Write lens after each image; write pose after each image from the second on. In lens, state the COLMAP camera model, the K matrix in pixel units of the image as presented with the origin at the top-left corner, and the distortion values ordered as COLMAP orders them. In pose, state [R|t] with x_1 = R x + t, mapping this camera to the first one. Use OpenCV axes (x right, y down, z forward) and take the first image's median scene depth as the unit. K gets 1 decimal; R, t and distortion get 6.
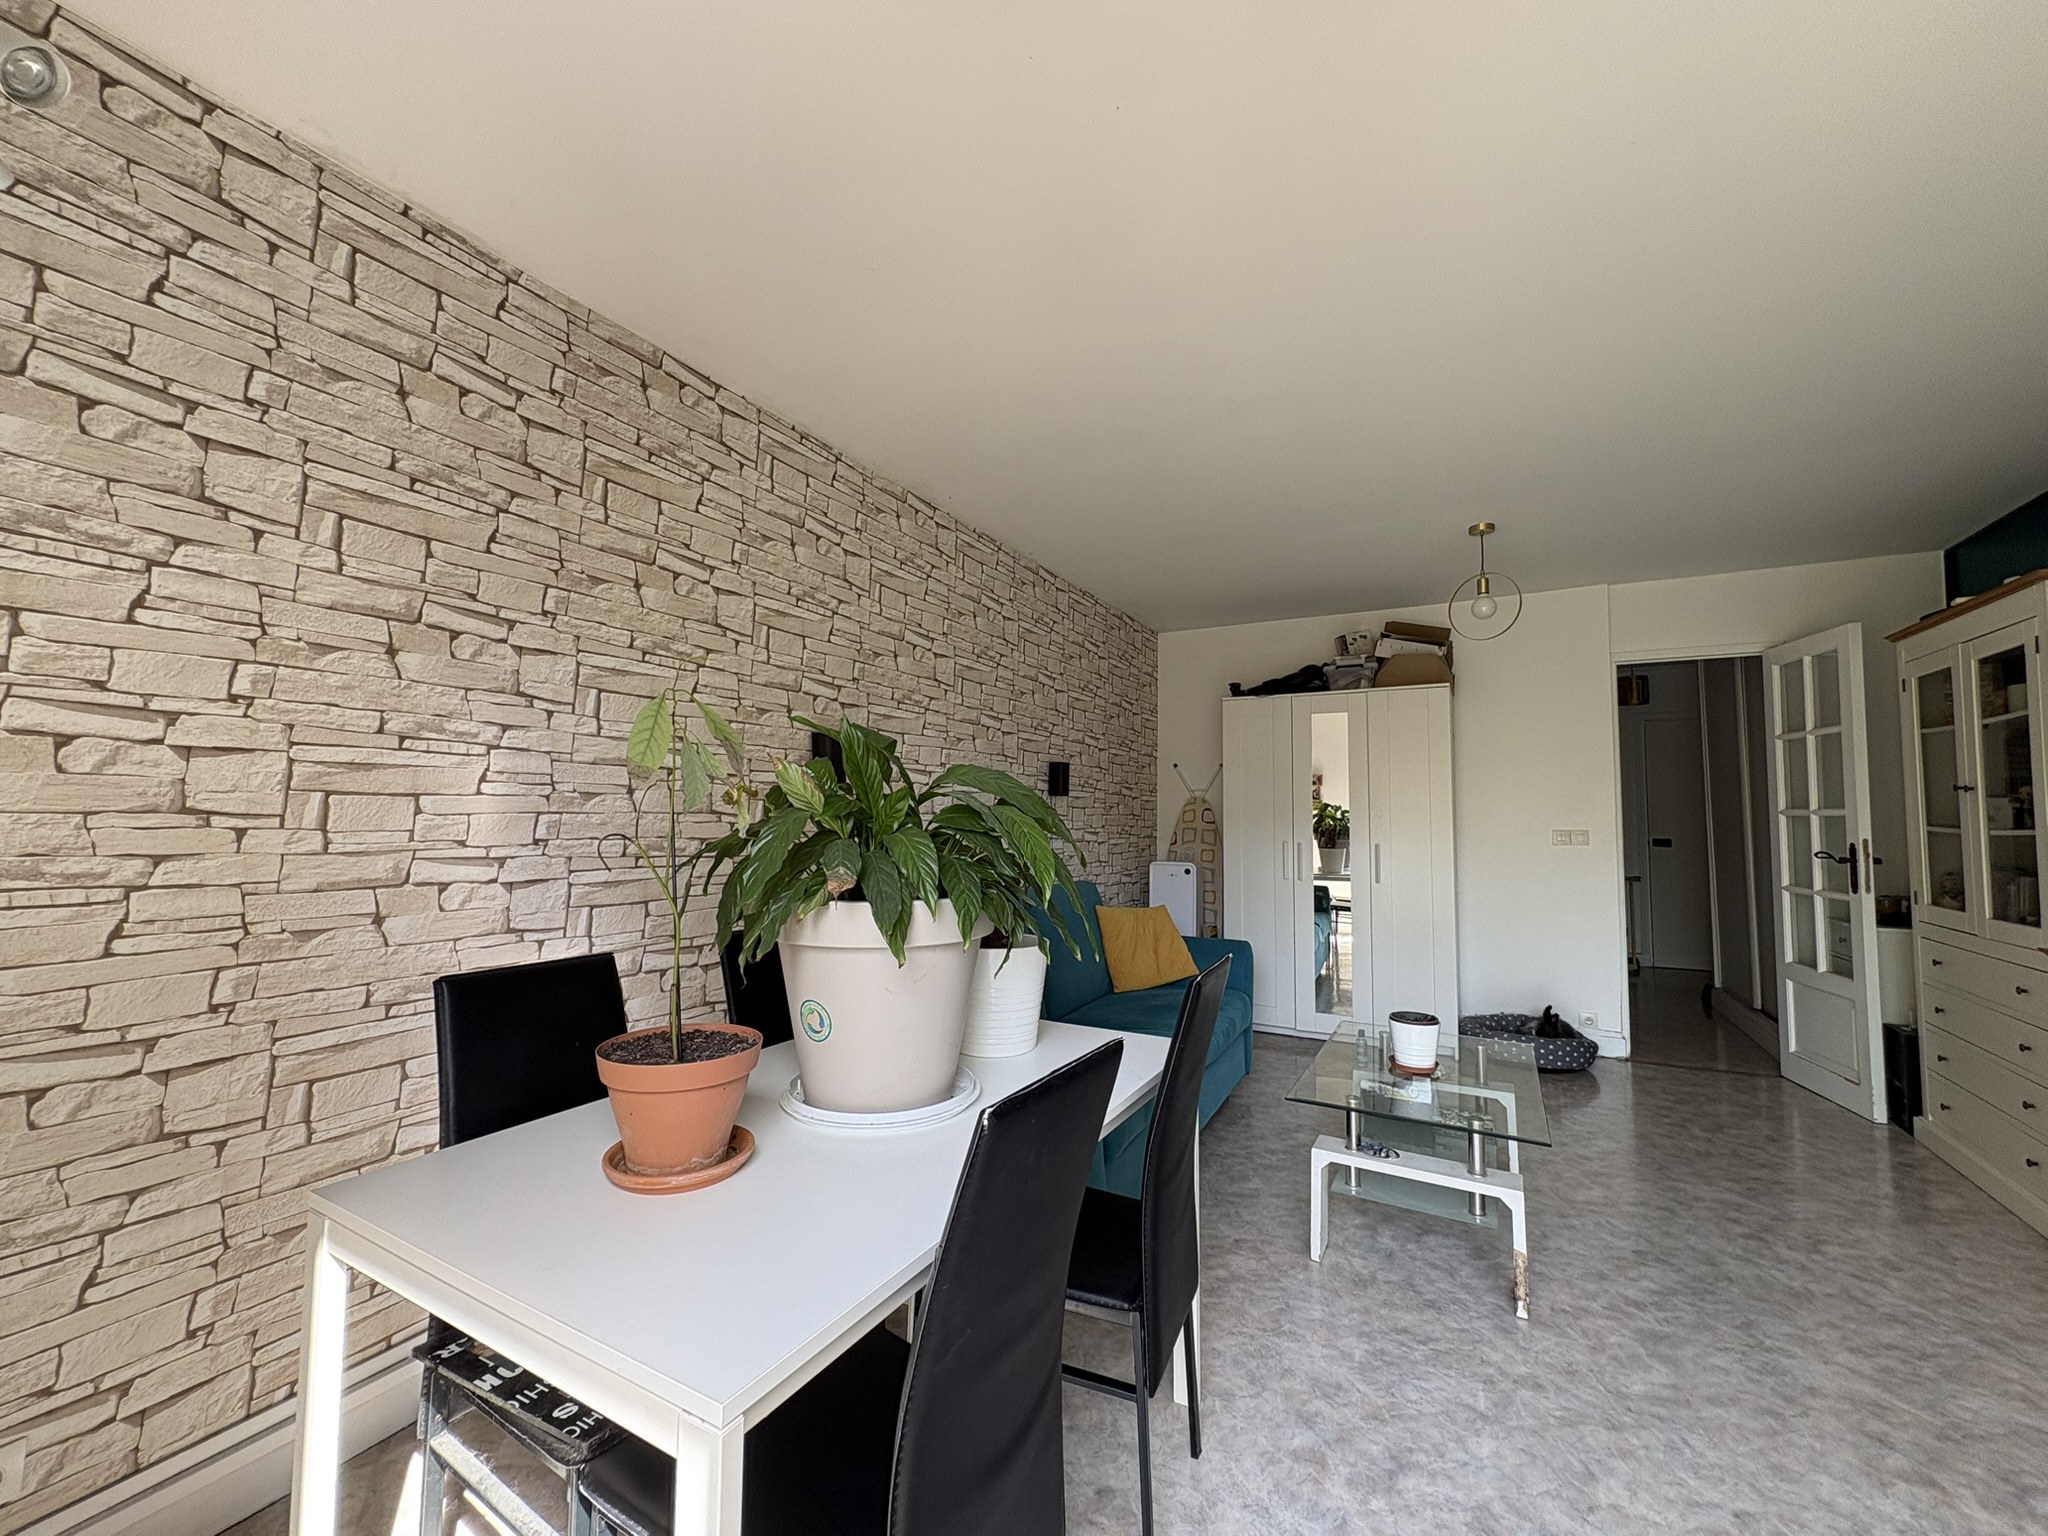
lens RADIAL K [[817.2, 0, 1021.9], [0, 817.2, 766.7], [0, 0, 1]] dist [0.000328, 0.000137]
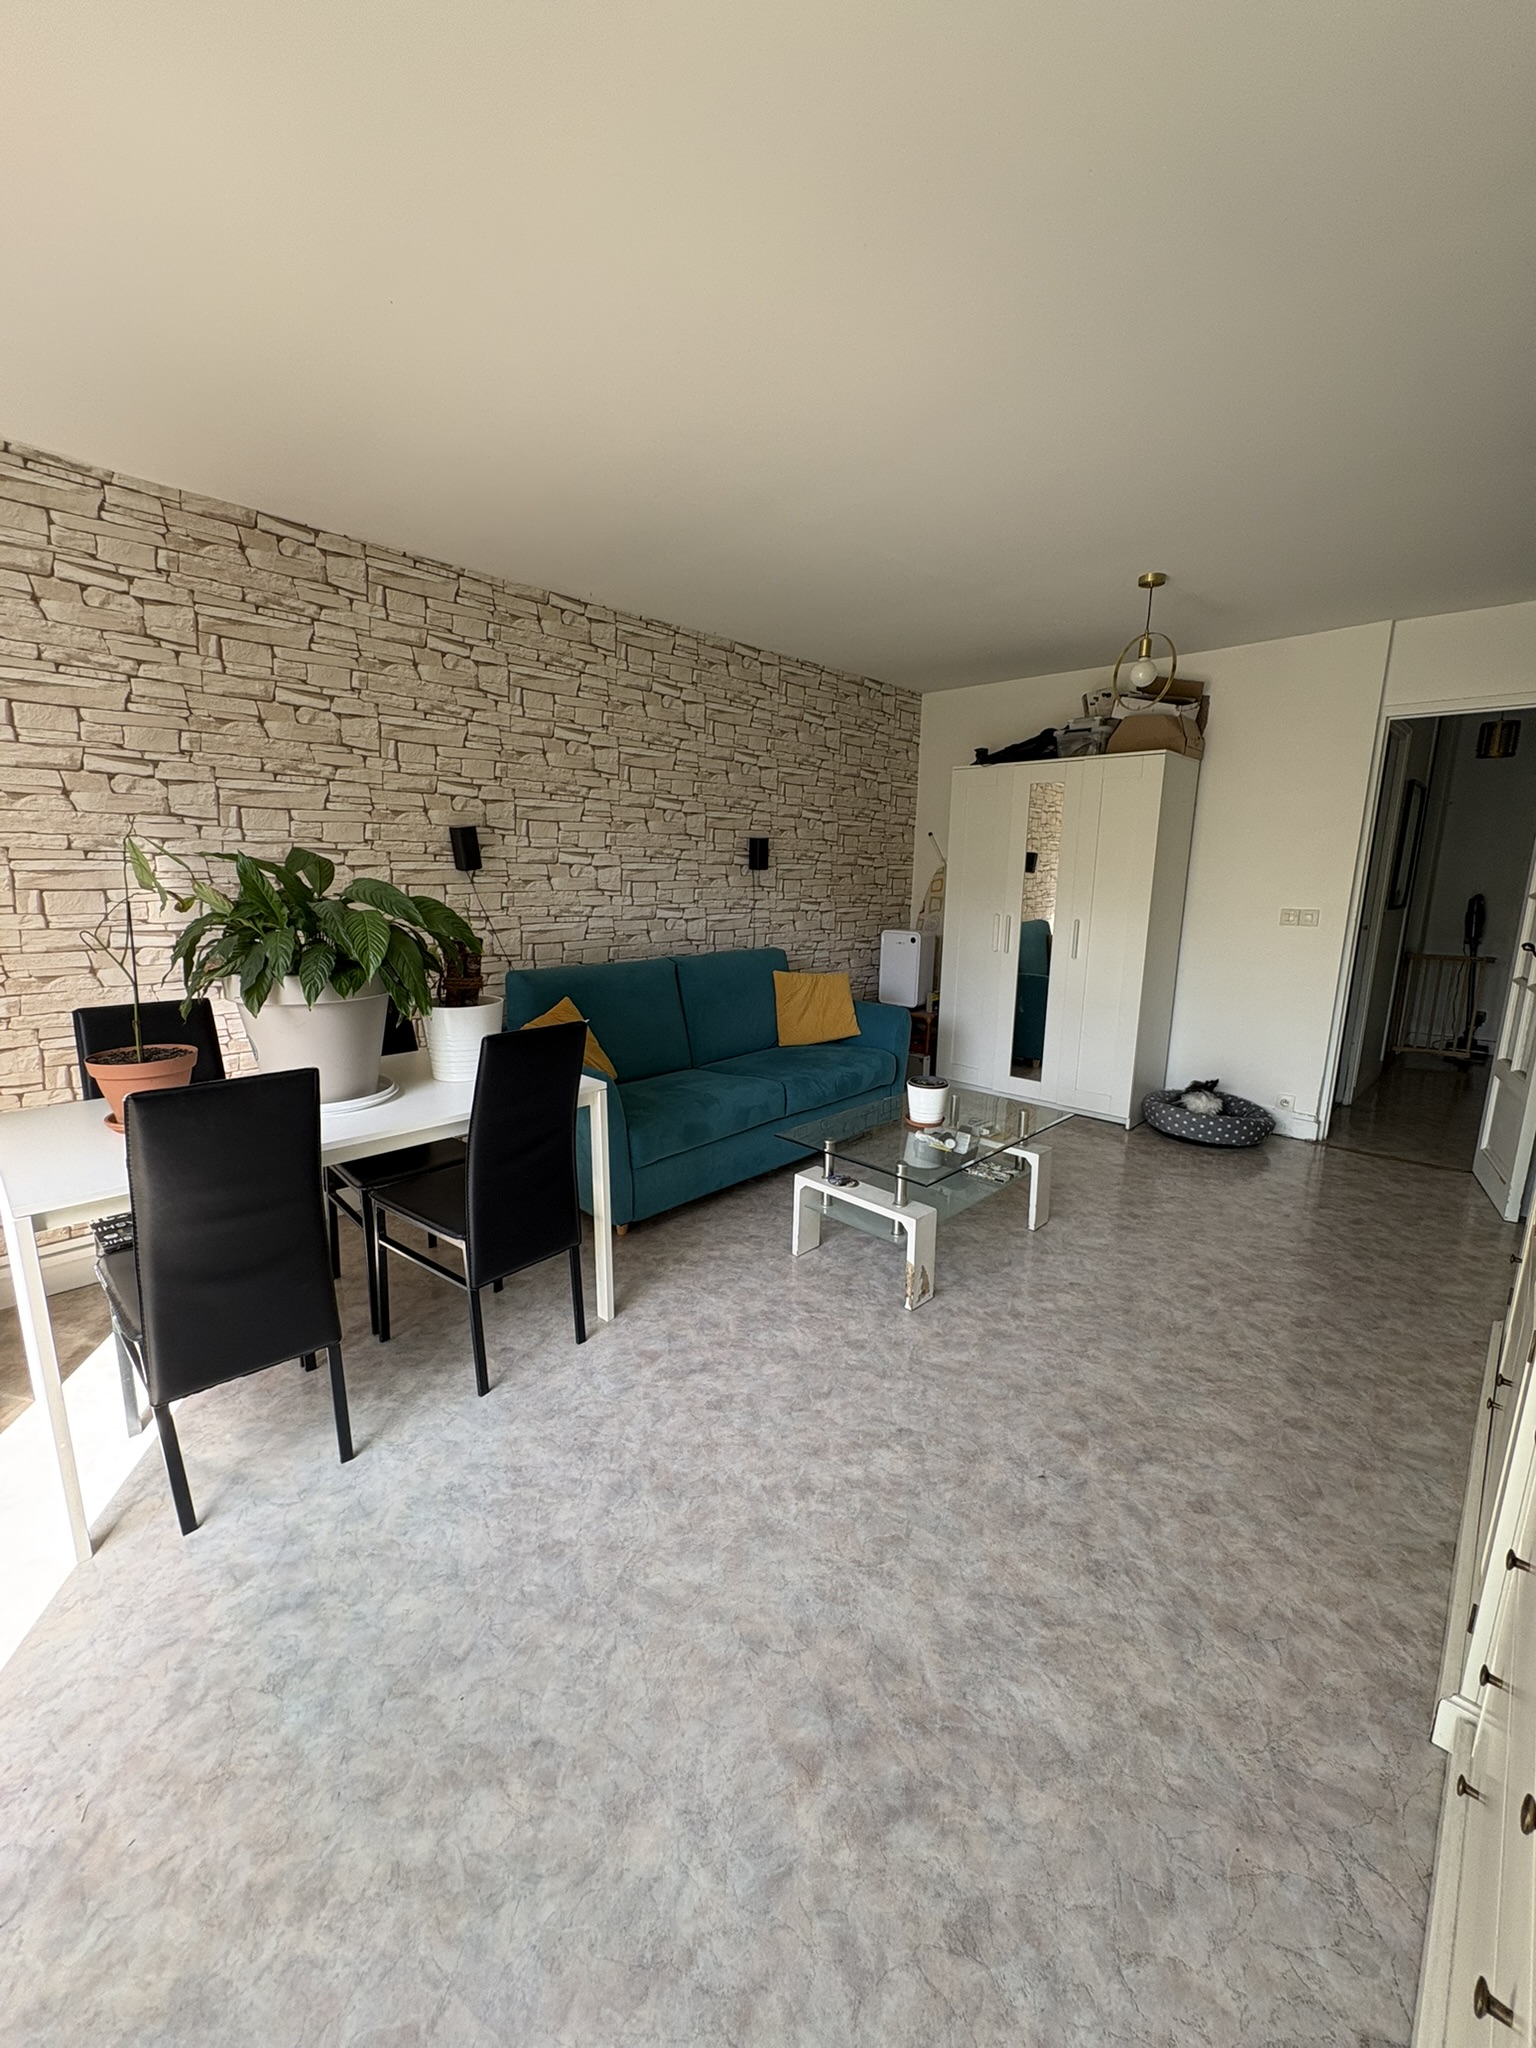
lens RADIAL K [[817.2, 0, 769.0], [0, 817.2, 1024.4], [0, 0, 1]] dist [0.000328, 0.000137]
pose [[0.967422, 0.053613, -0.247426, 0.632663], [0.009893, 0.968567, 0.248555, -0.066496], [0.252975, -0.242905, 0.936483, -0.124806]]
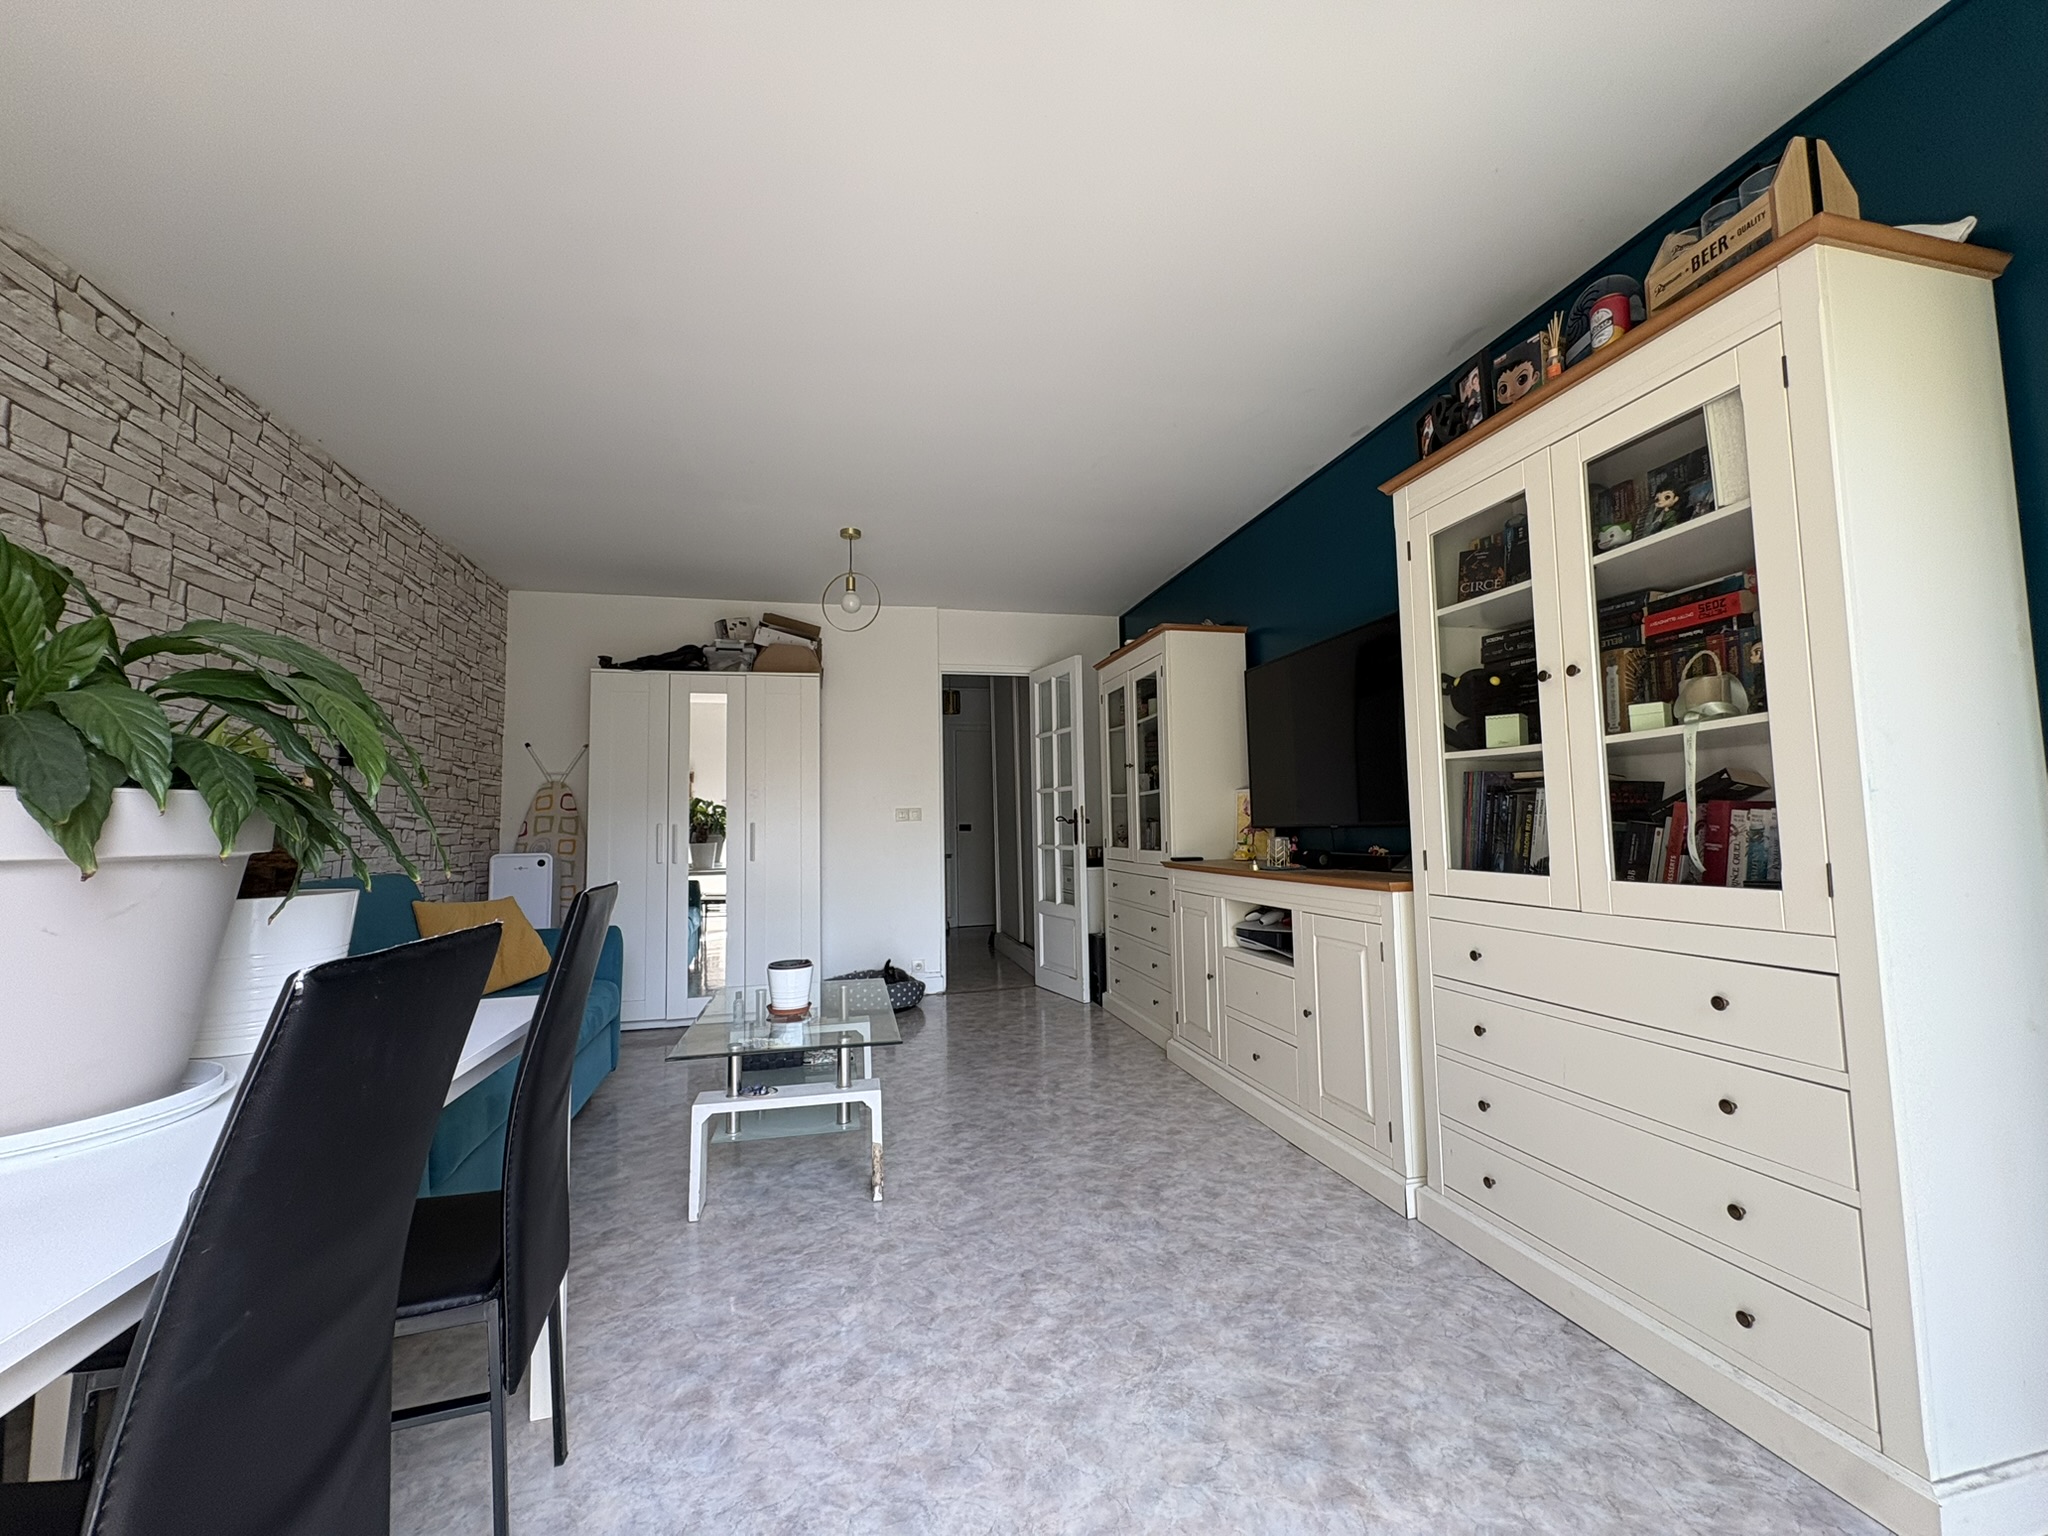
lens RADIAL K [[817.2, 0, 1024.3], [0, 817.2, 766.5], [0, 0, 1]] dist [0.000328, 0.000137]
pose [[0.736746, 0.026243, 0.675660, -0.021739], [-0.014415, 0.999629, -0.023108, 0.083141], [-0.676016, 0.007285, 0.736851, 0.015376]]
